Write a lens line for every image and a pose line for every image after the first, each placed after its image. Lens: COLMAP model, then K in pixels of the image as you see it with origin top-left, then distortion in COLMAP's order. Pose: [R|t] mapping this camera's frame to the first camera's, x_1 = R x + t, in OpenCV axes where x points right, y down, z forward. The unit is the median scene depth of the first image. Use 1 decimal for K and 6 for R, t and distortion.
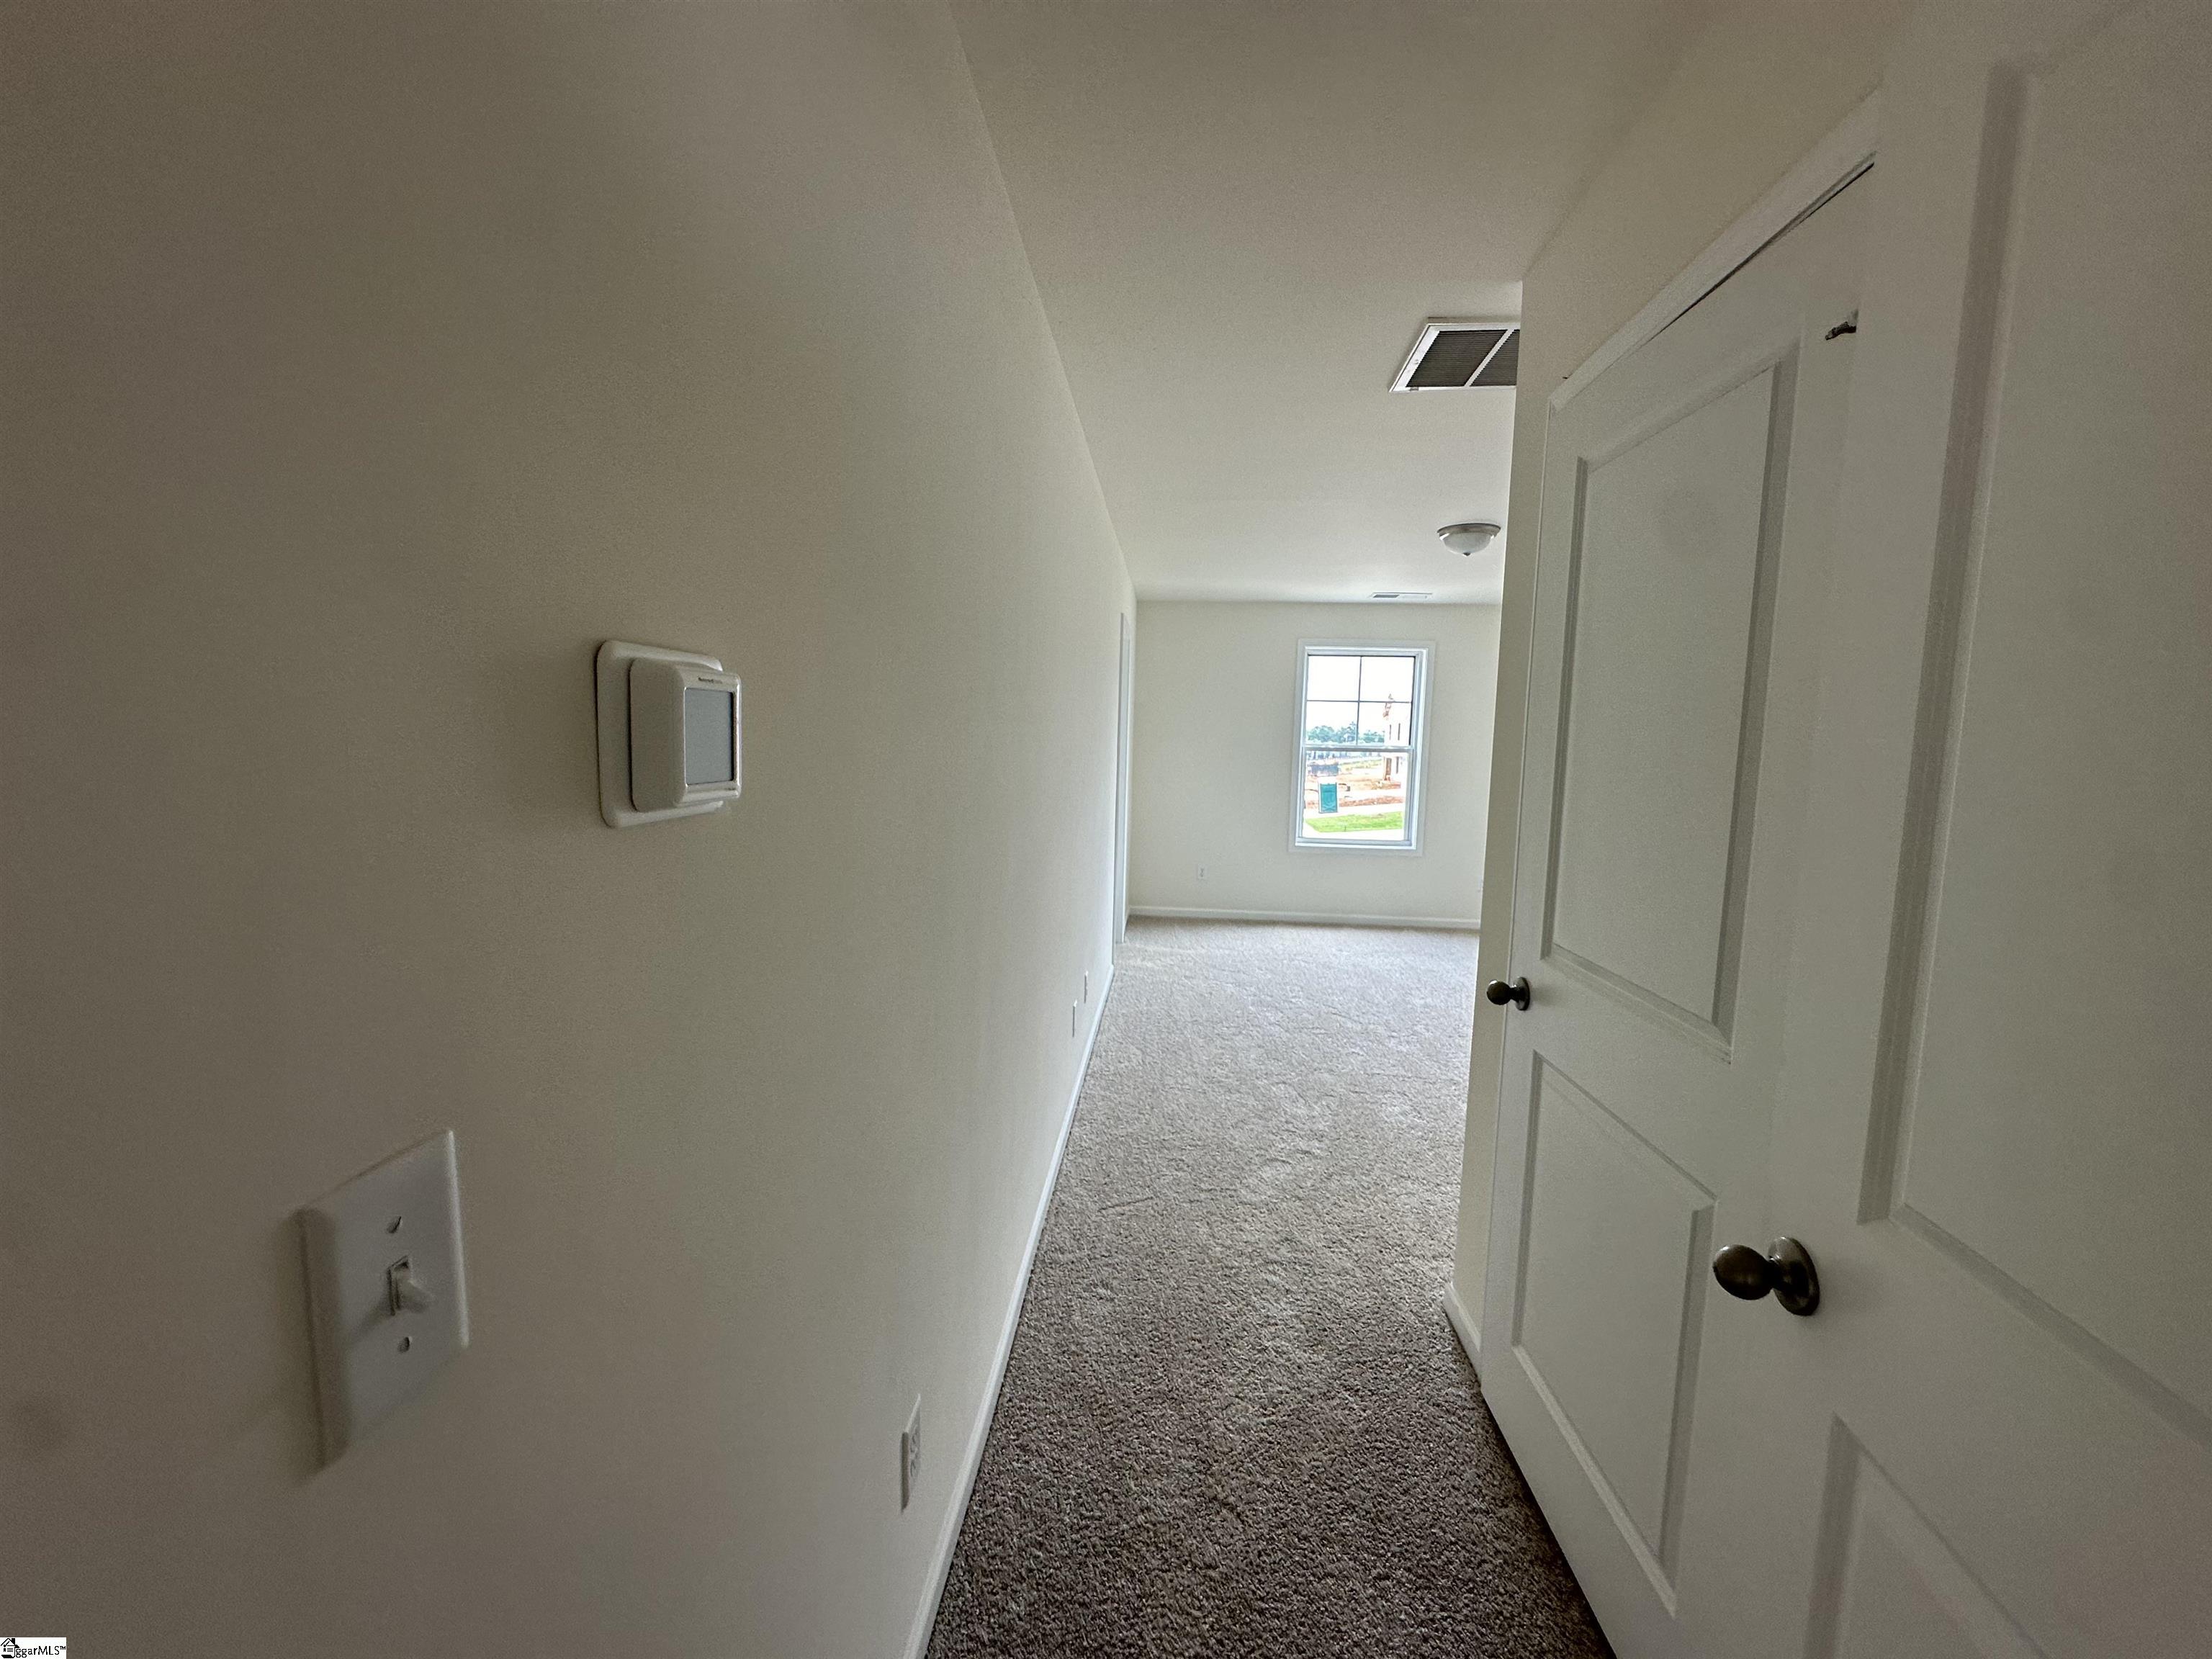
lens RADIAL K [[880.9, 0, 1097.8], [0, 880.9, 839.2], [0, 0, 1]] dist [-0.006604, 0.001682]
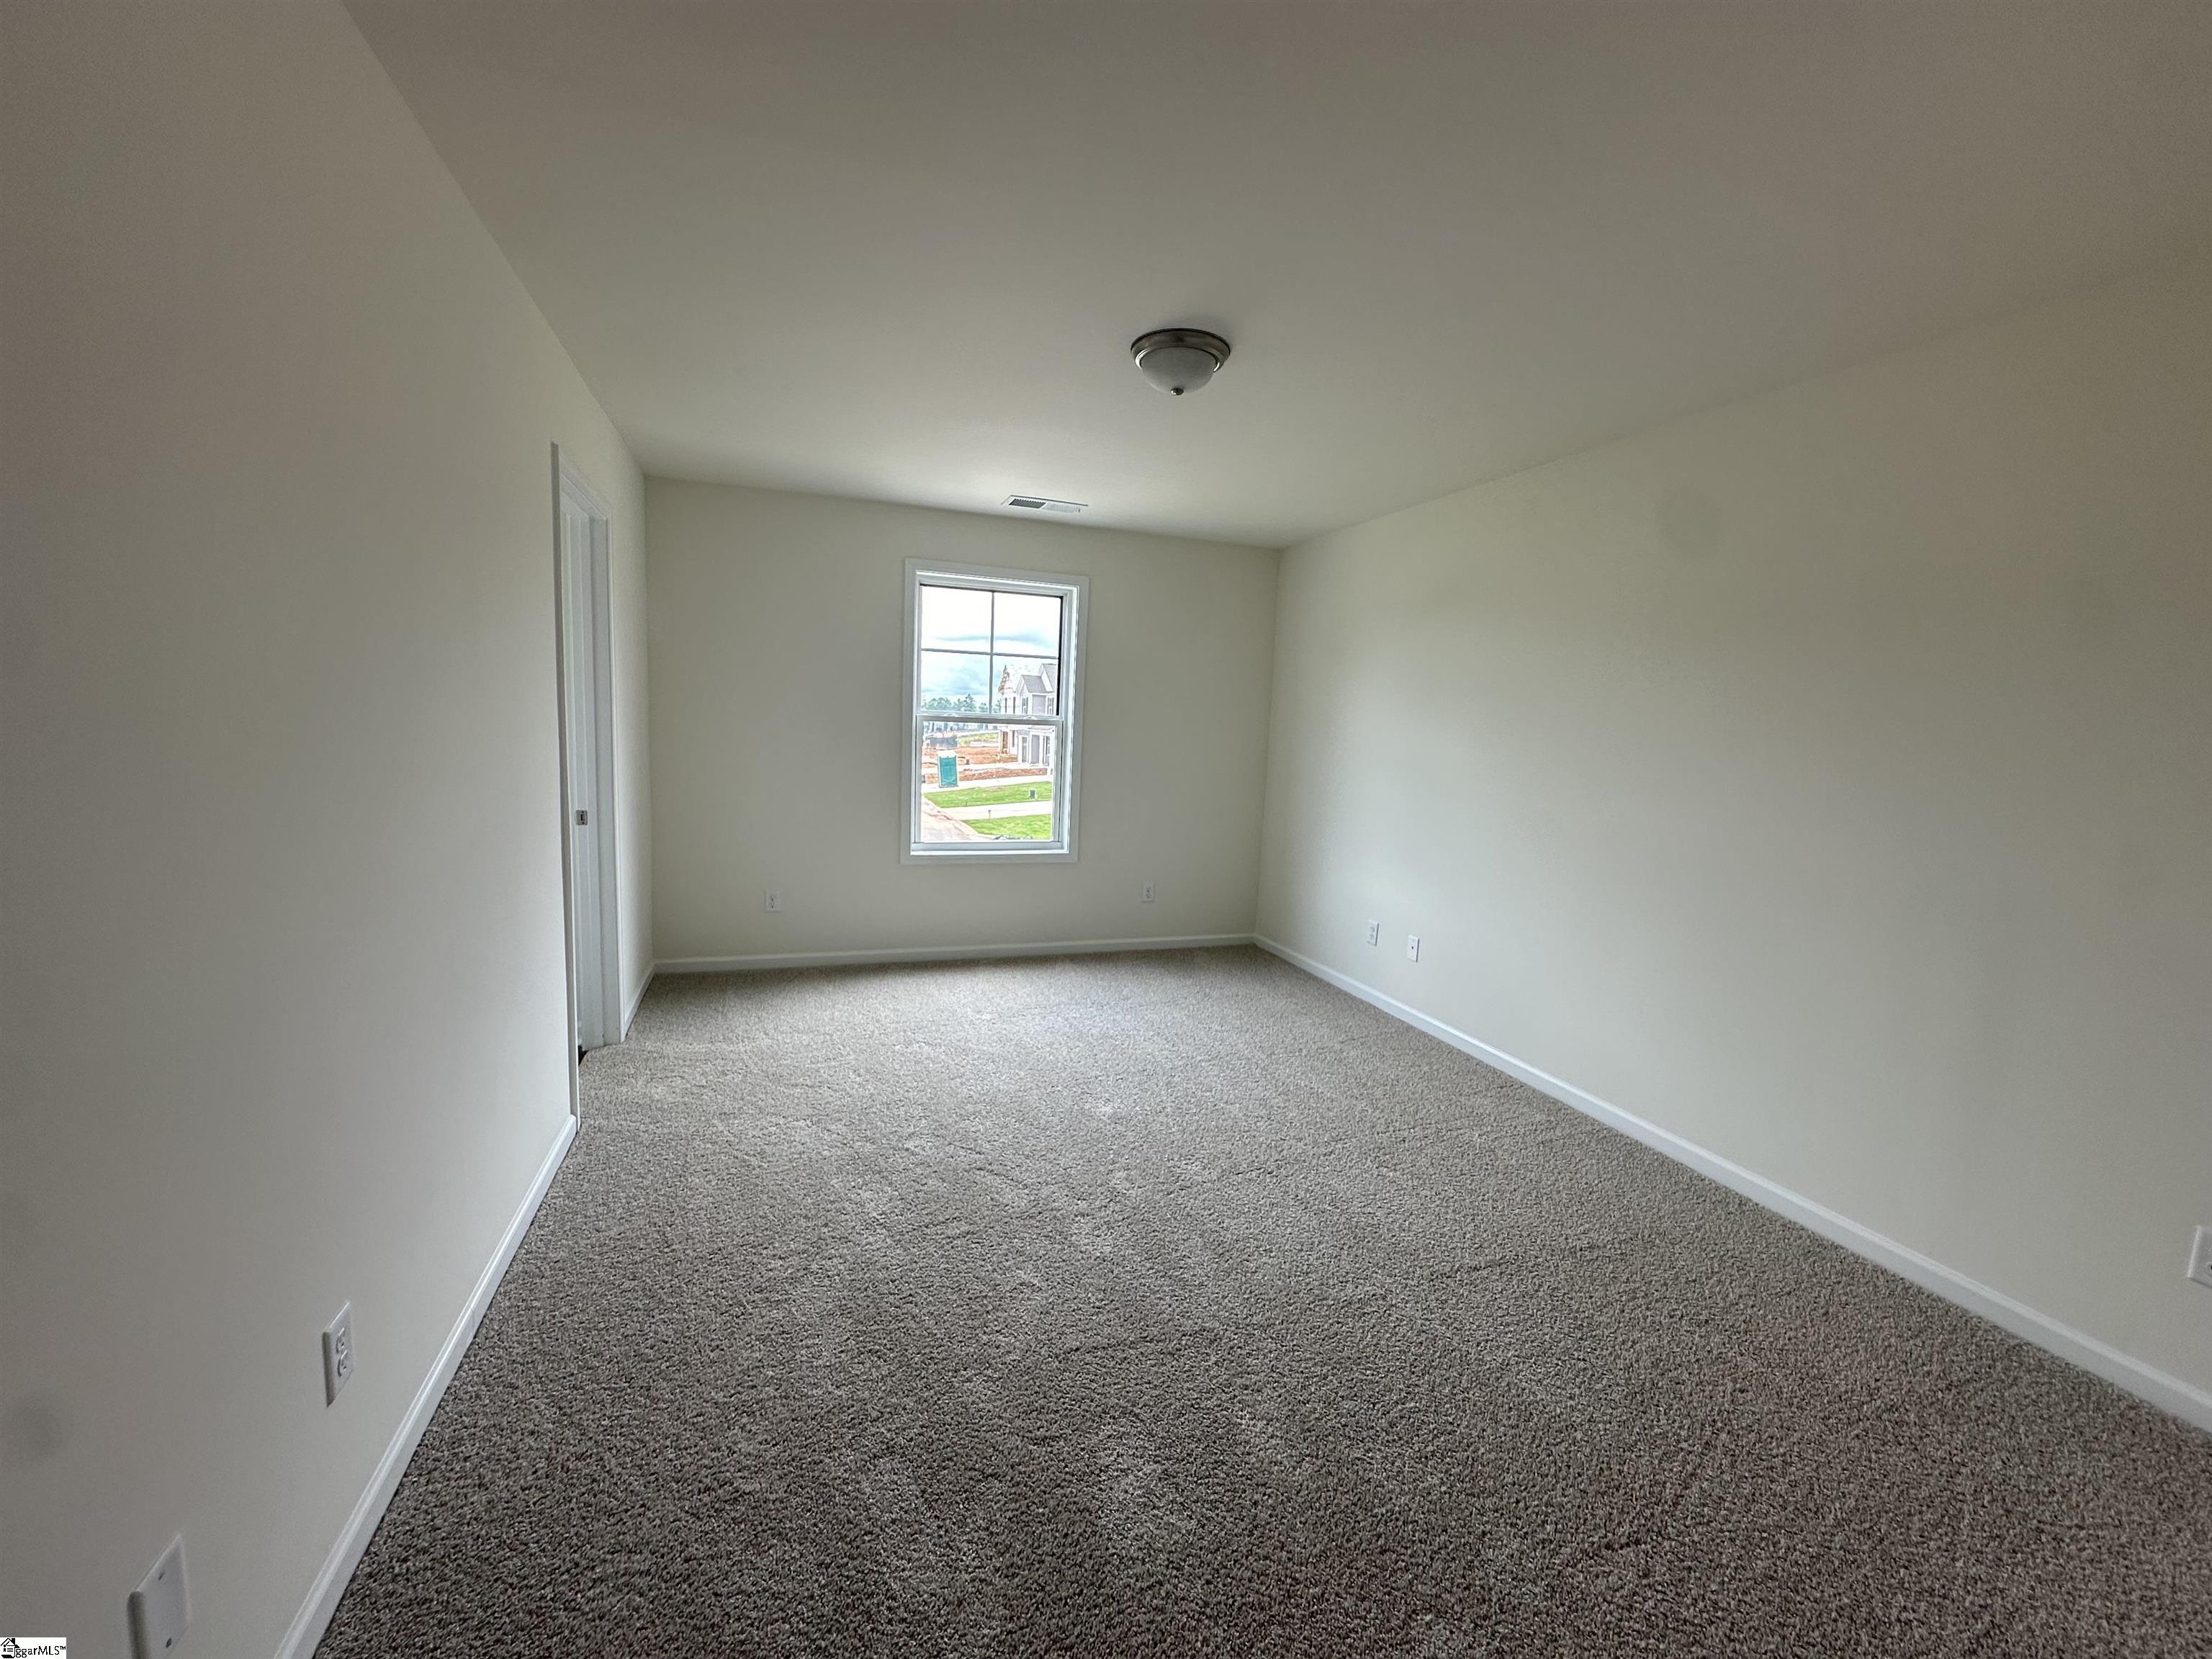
lens RADIAL K [[880.9, 0, 1114.6], [0, 880.9, 842.7], [0, 0, 1]] dist [-0.006604, 0.001682]
pose [[0.903333, -0.040191, 0.427053, 0.066462], [0.024882, 0.998834, 0.041370, -0.026505], [-0.428218, -0.026745, 0.903280, 0.270802]]
